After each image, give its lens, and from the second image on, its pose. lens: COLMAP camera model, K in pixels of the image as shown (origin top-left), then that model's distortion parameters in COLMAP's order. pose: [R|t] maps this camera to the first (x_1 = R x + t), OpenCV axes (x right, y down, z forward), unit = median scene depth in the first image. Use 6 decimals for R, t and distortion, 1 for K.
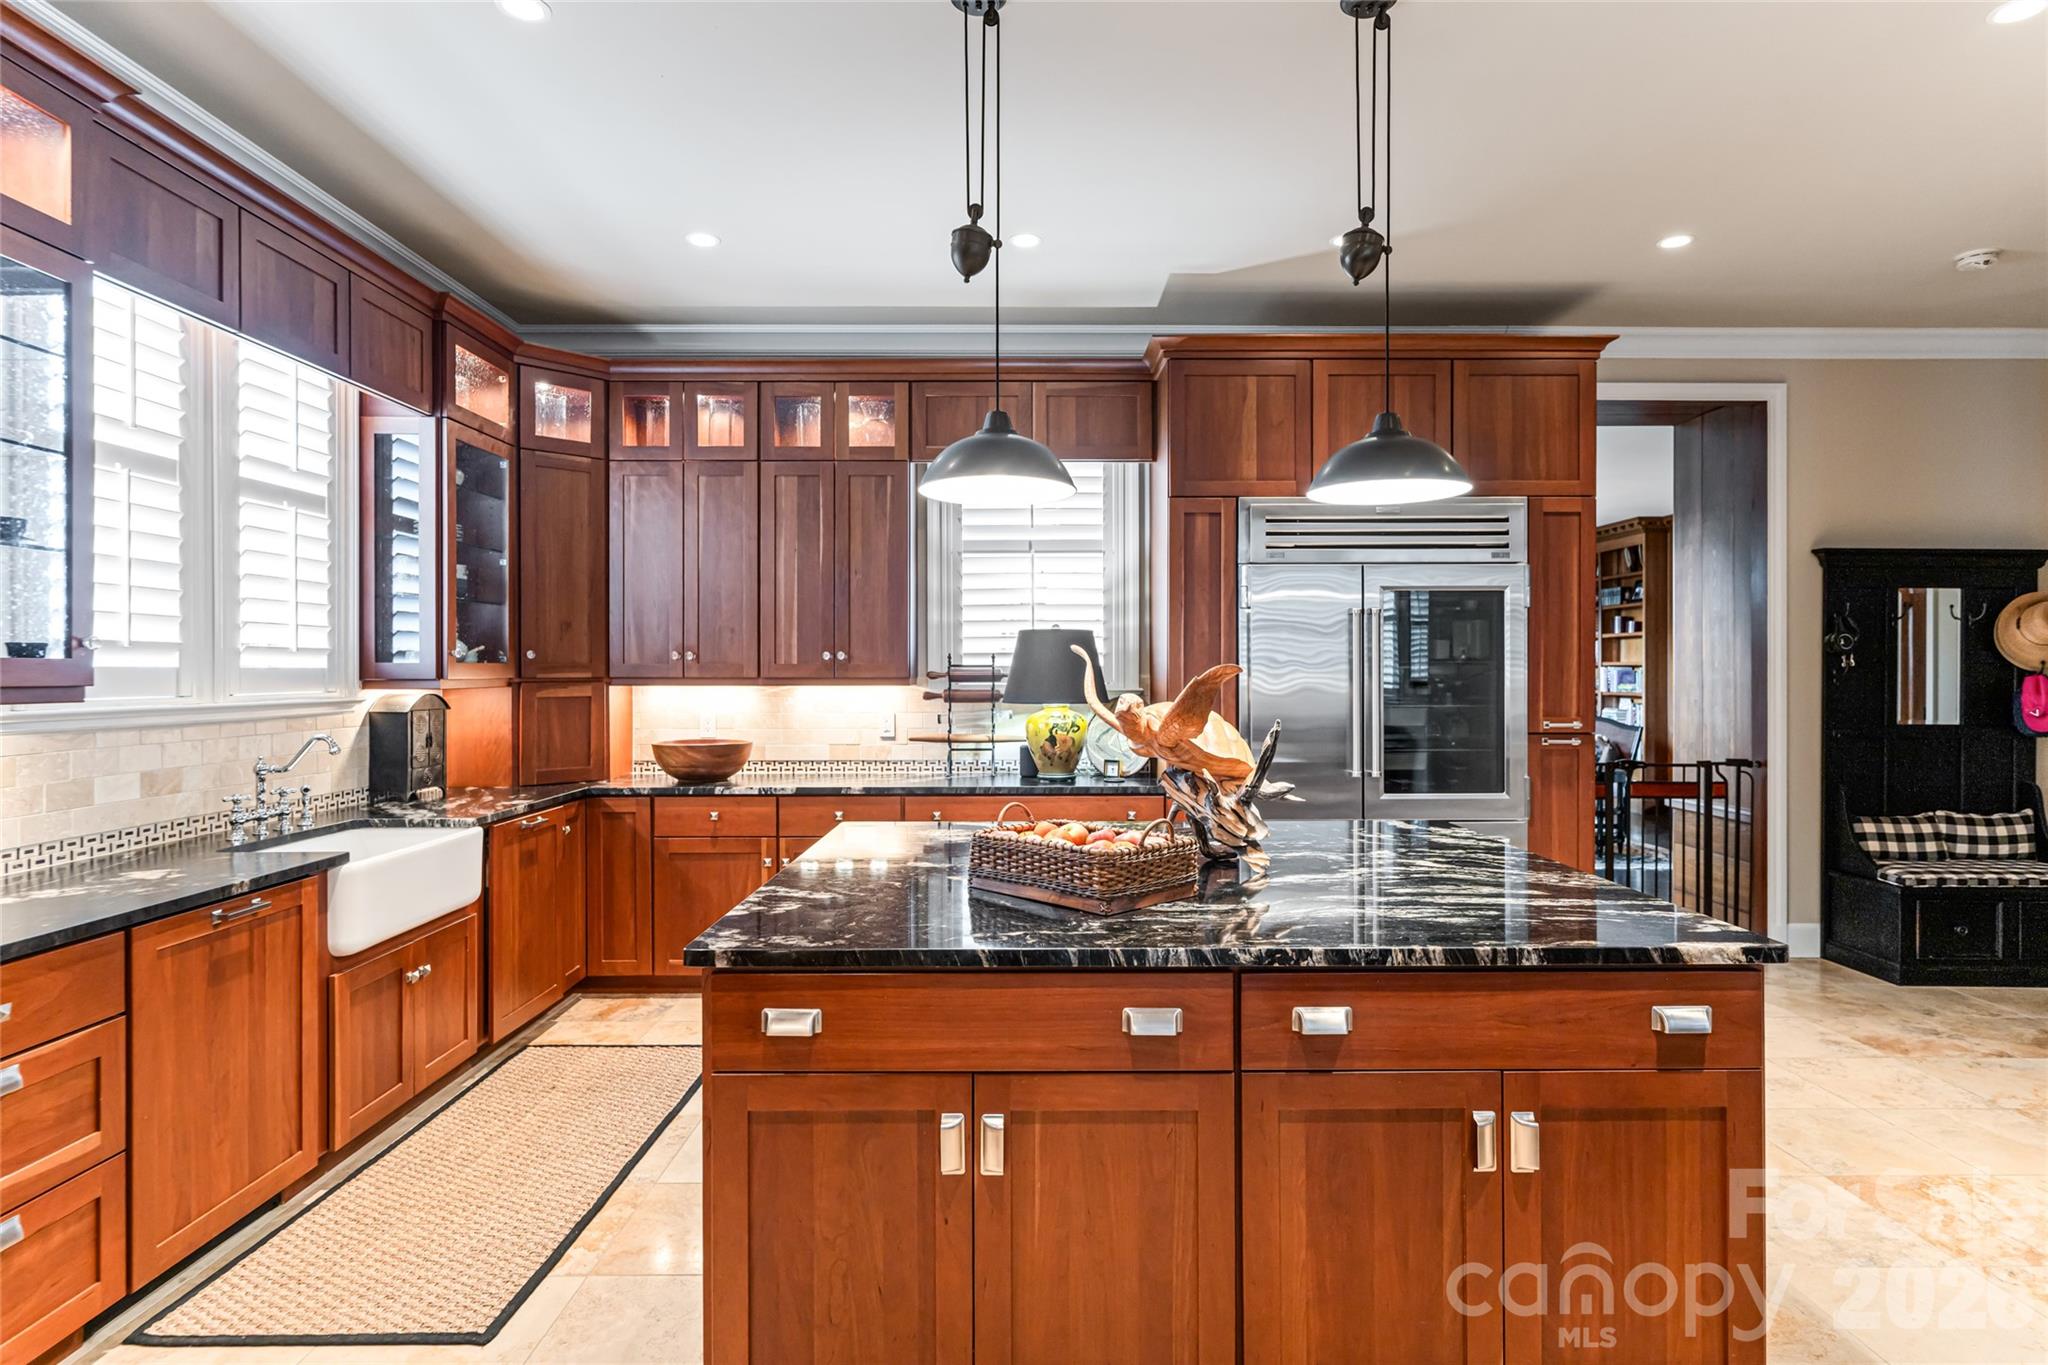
lens RADIAL K [[1100.1, 0, 1027.6], [0, 1100.1, 670.0], [0, 0, 1]] dist [-0.006130, -0.002318]
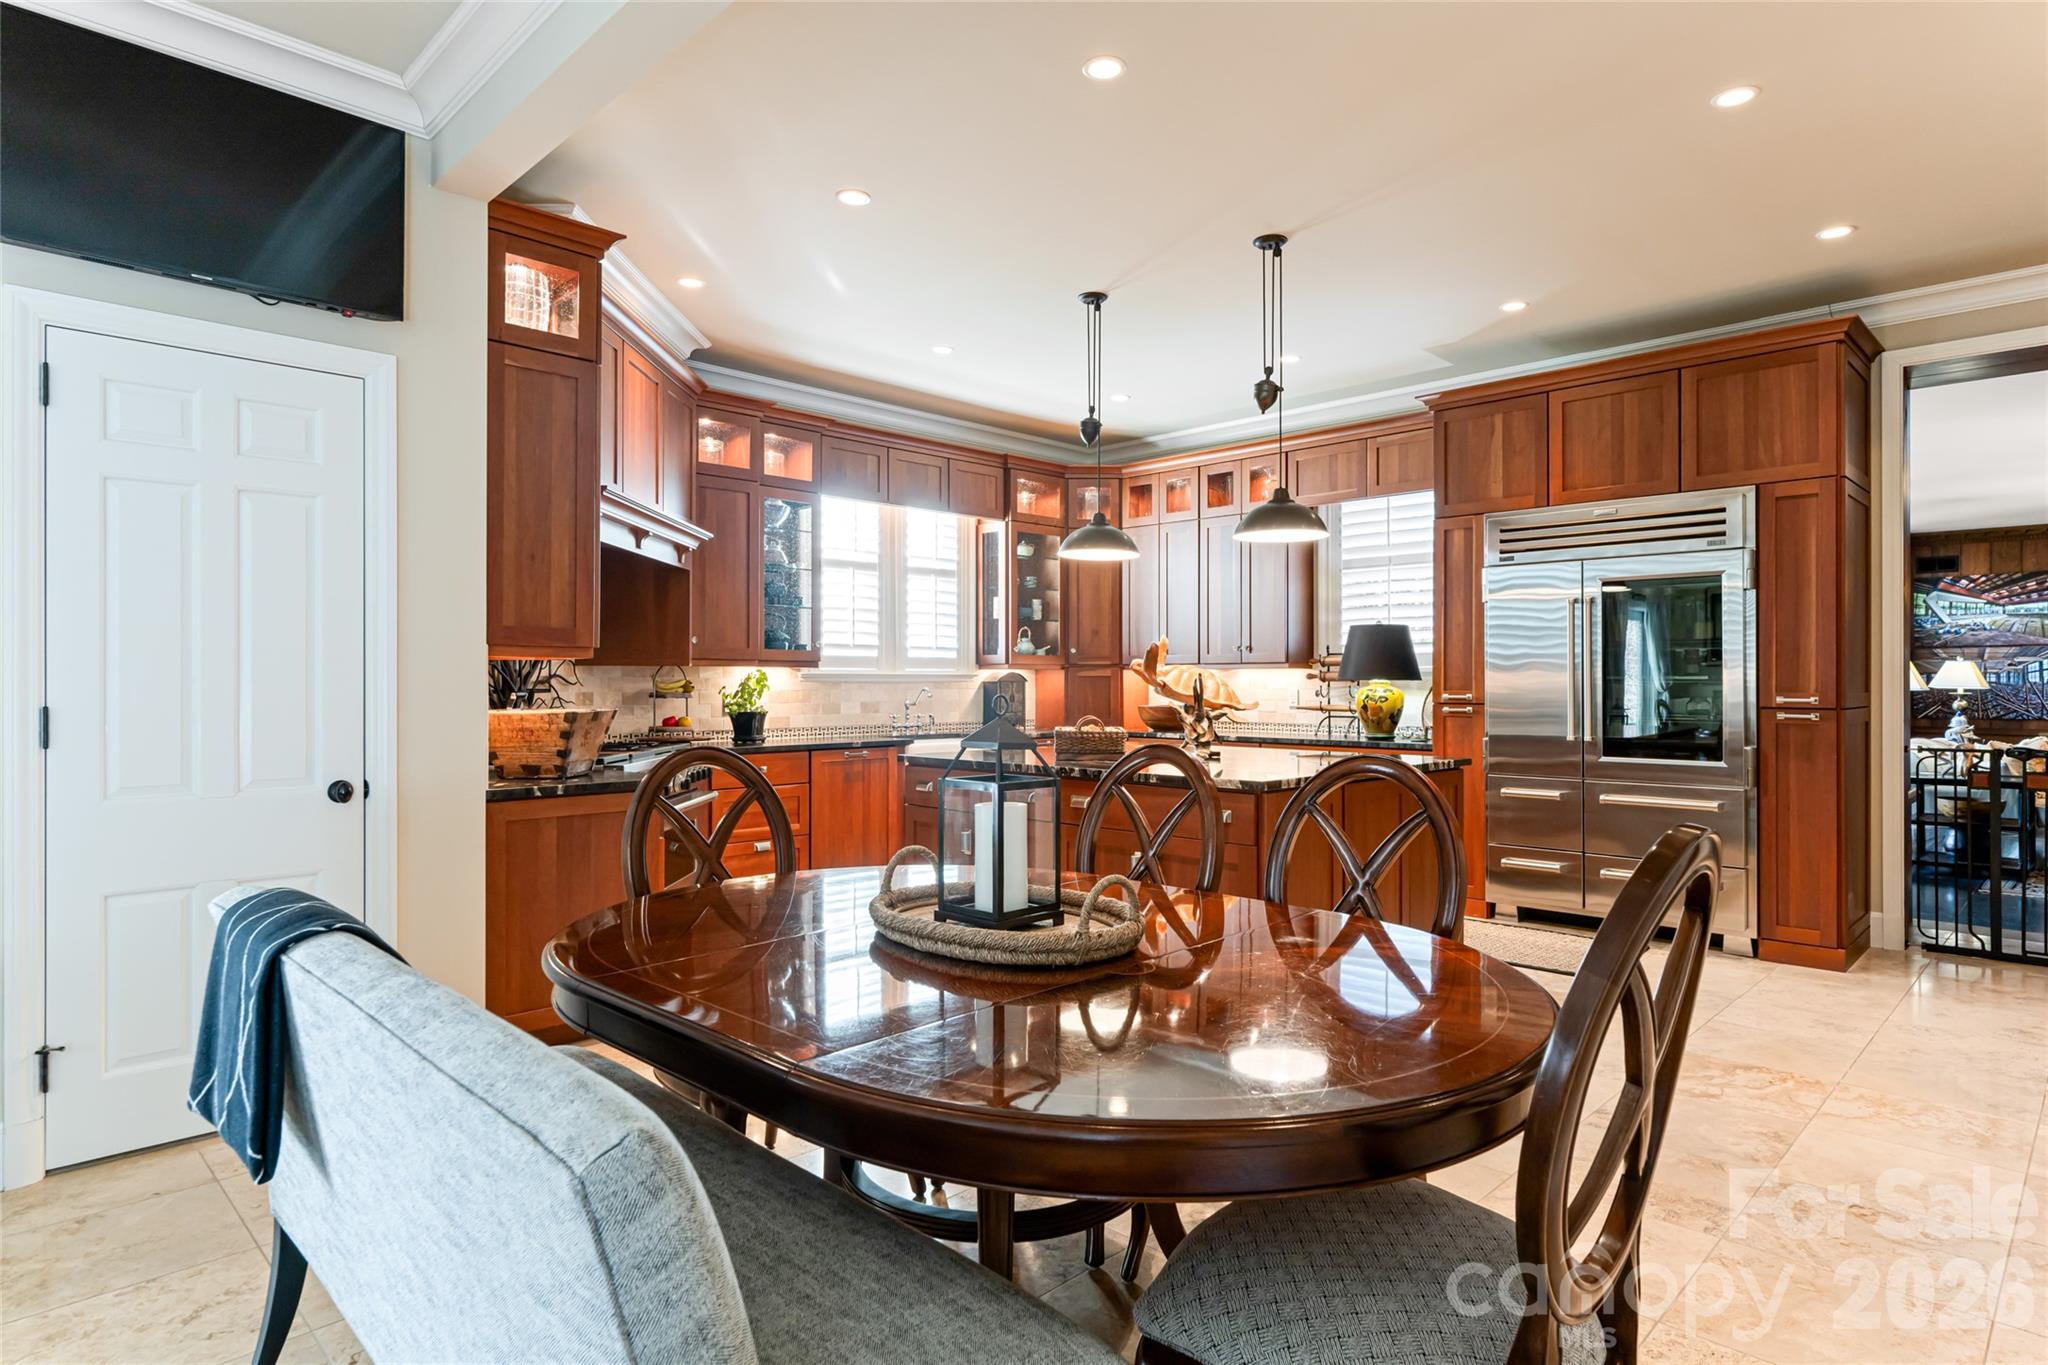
lens RADIAL K [[1100.1, 0, 1019.8], [0, 1100.1, 680.4], [0, 0, 1]] dist [-0.006130, -0.002318]
pose [[0.704809, 0.001328, -0.709396, 0.793905], [-0.000325, 0.999999, 0.001549, 0.034086], [0.709397, -0.000861, 0.704808, -0.287070]]
